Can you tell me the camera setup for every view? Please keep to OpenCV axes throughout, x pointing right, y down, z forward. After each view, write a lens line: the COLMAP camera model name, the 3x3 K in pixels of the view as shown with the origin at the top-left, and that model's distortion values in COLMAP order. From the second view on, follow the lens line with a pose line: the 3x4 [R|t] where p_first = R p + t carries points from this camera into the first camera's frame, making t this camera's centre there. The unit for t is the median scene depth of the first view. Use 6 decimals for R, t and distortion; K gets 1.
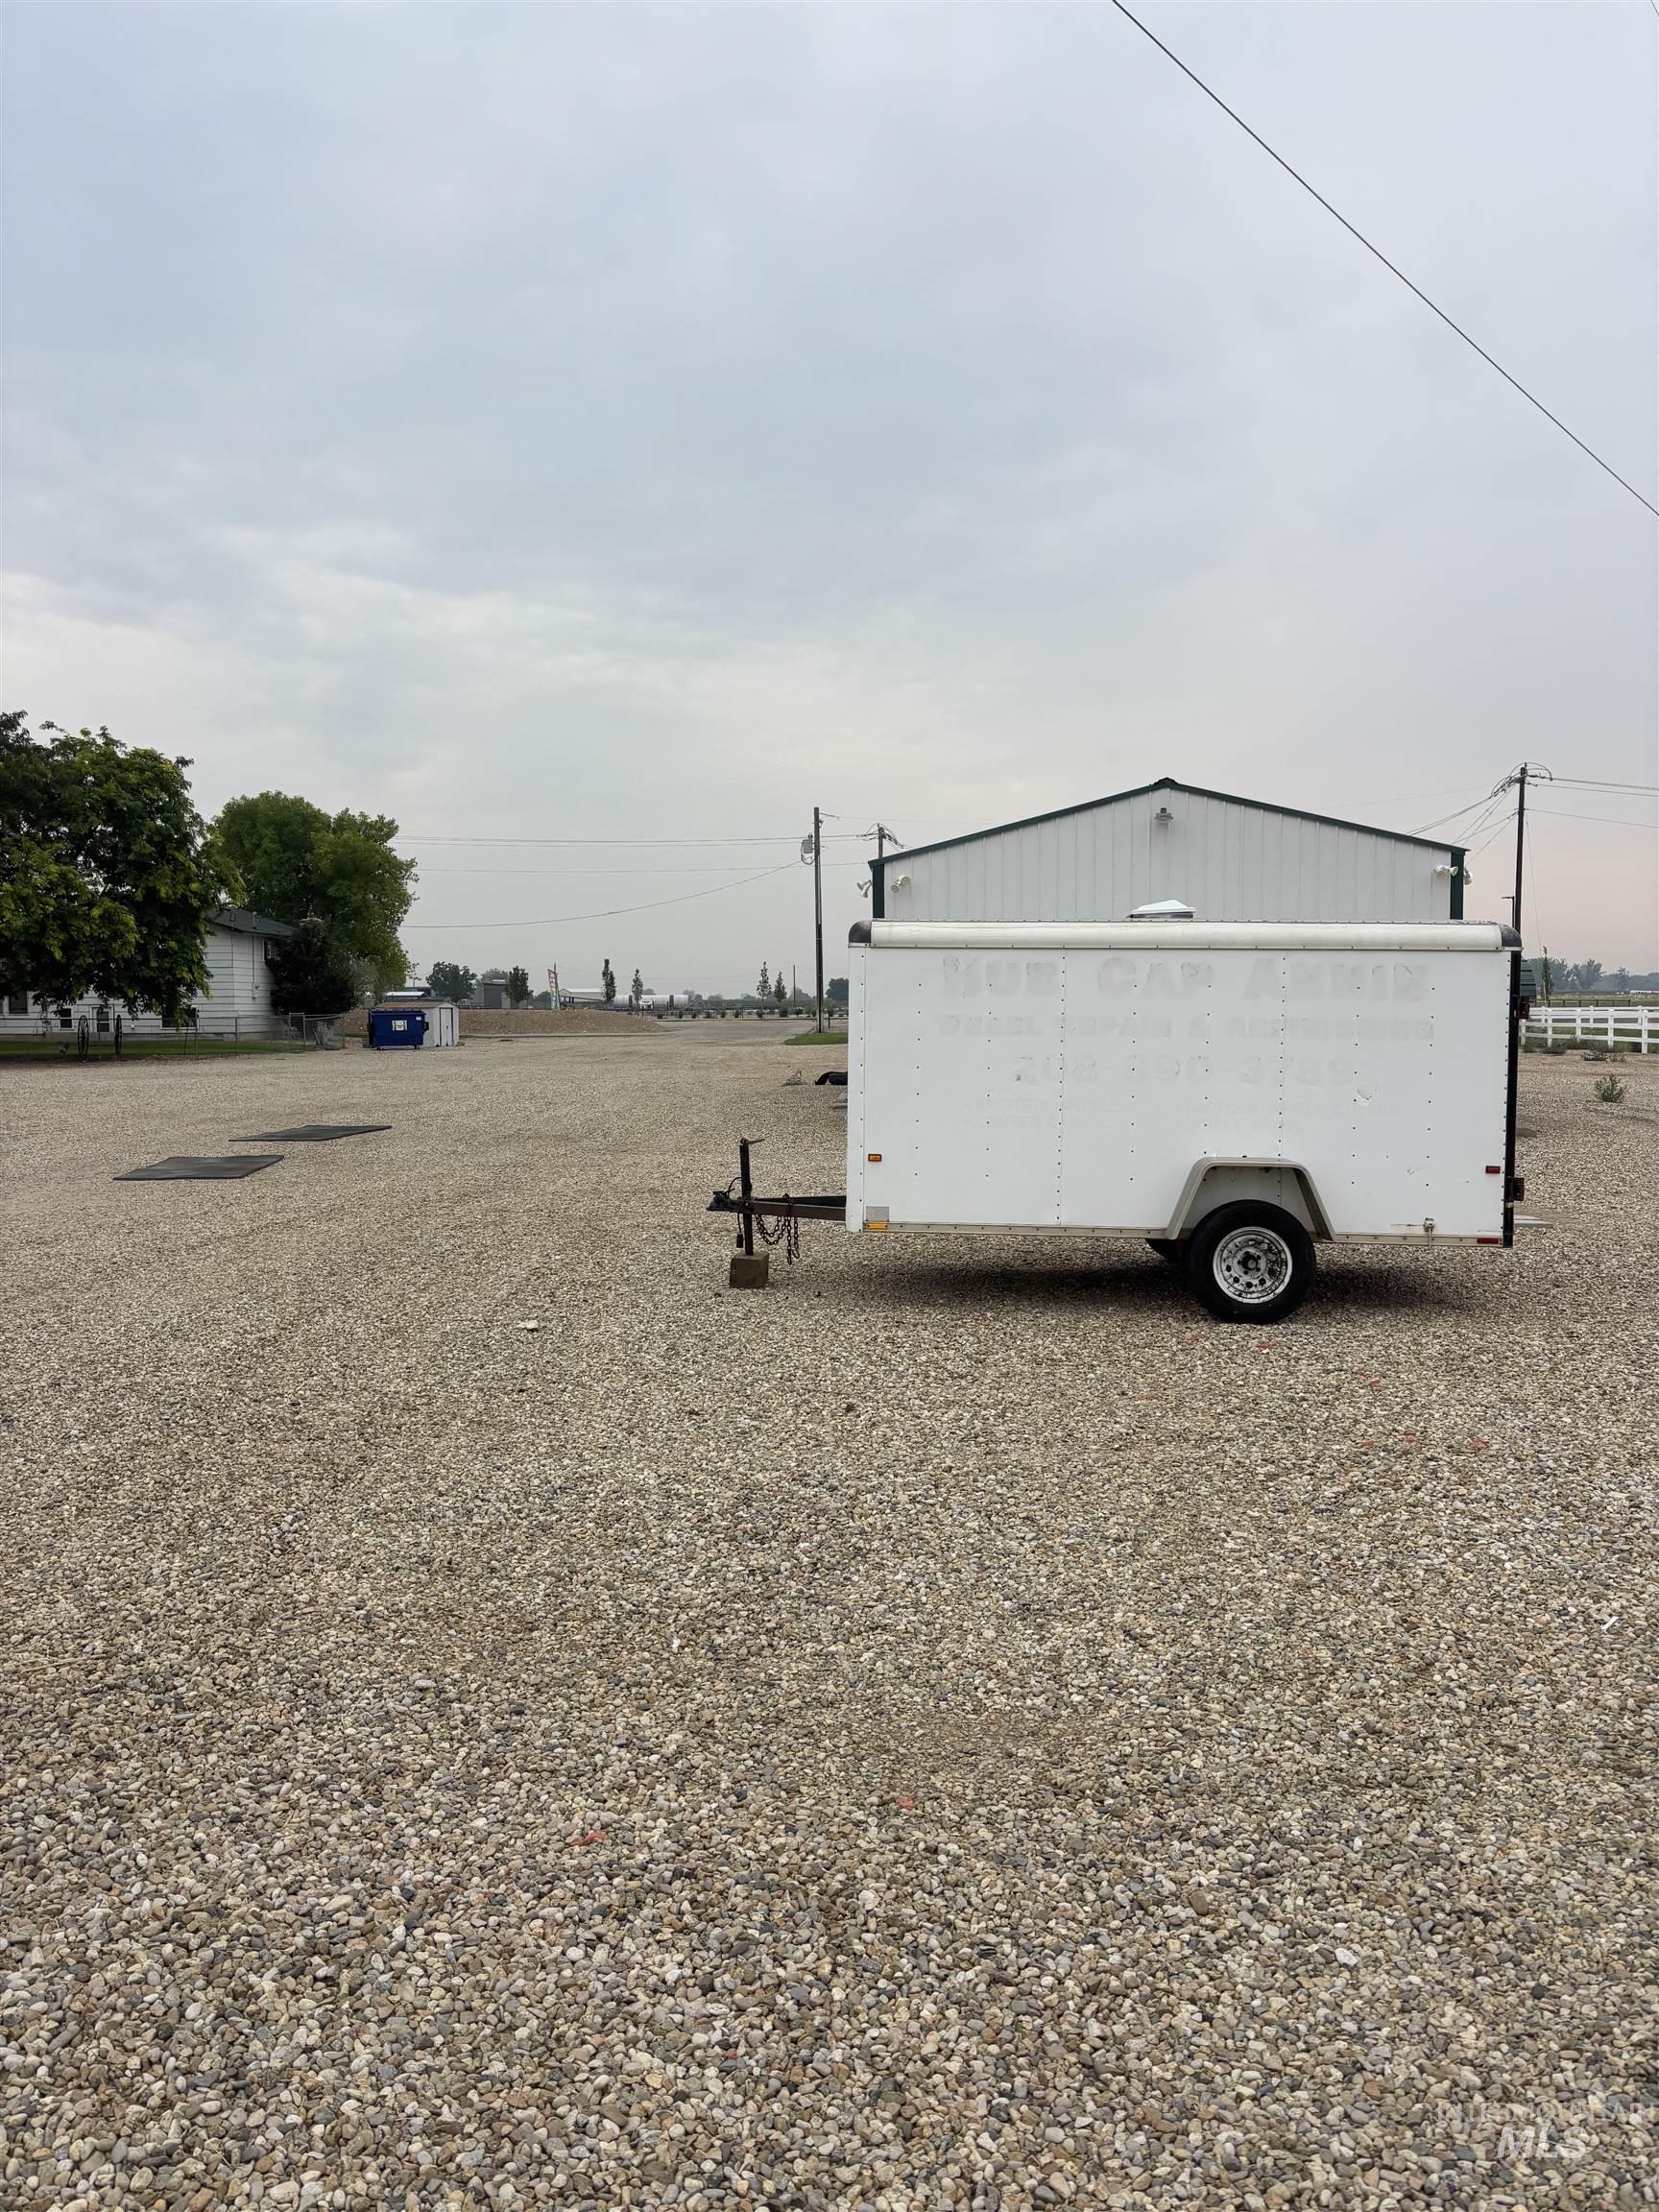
lens RADIAL K [[1648.9, 0, 831.0], [0, 1648.9, 1119.2], [0, 0, 1]] dist [0.092630, -0.103499]
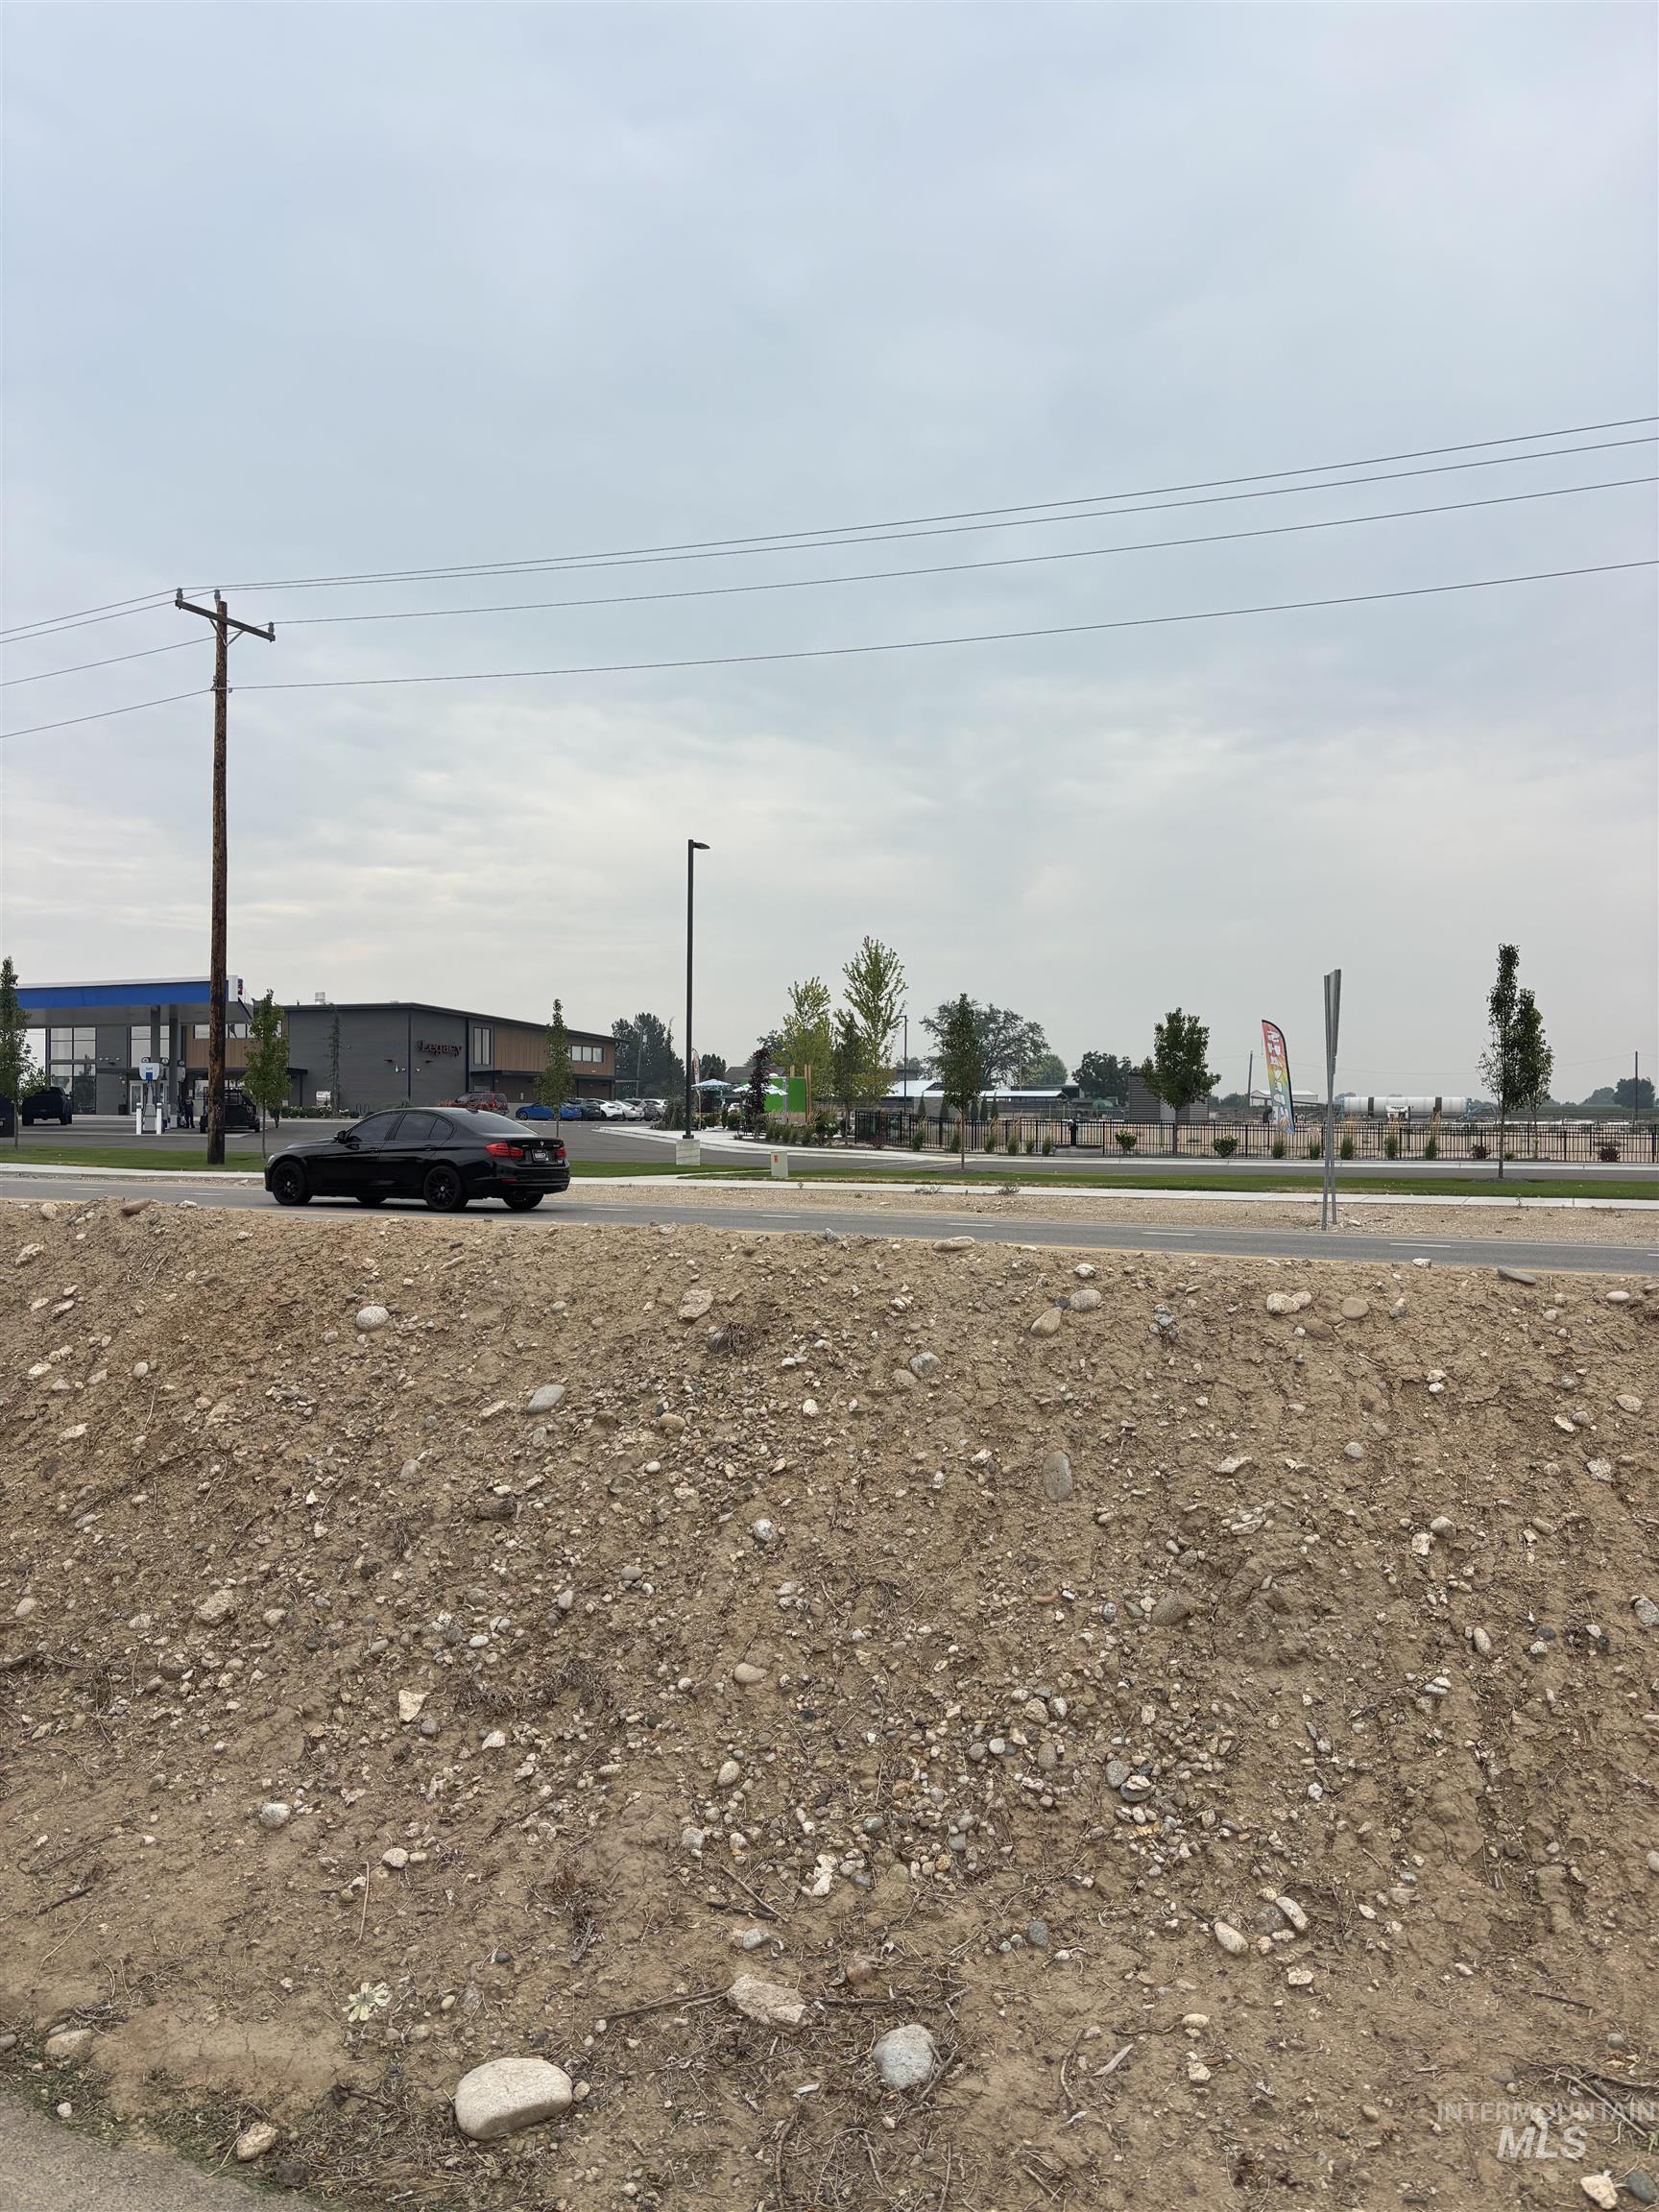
lens RADIAL K [[1648.9, 0, 831.0], [0, 1648.9, 1119.2], [0, 0, 1]] dist [0.092630, -0.103499]
pose [[0.916674, 0.003048, -0.399624, -0.106155], [-0.028415, 0.997937, -0.057567, -0.042643], [0.398625, 0.064125, 0.914870, 0.595083]]
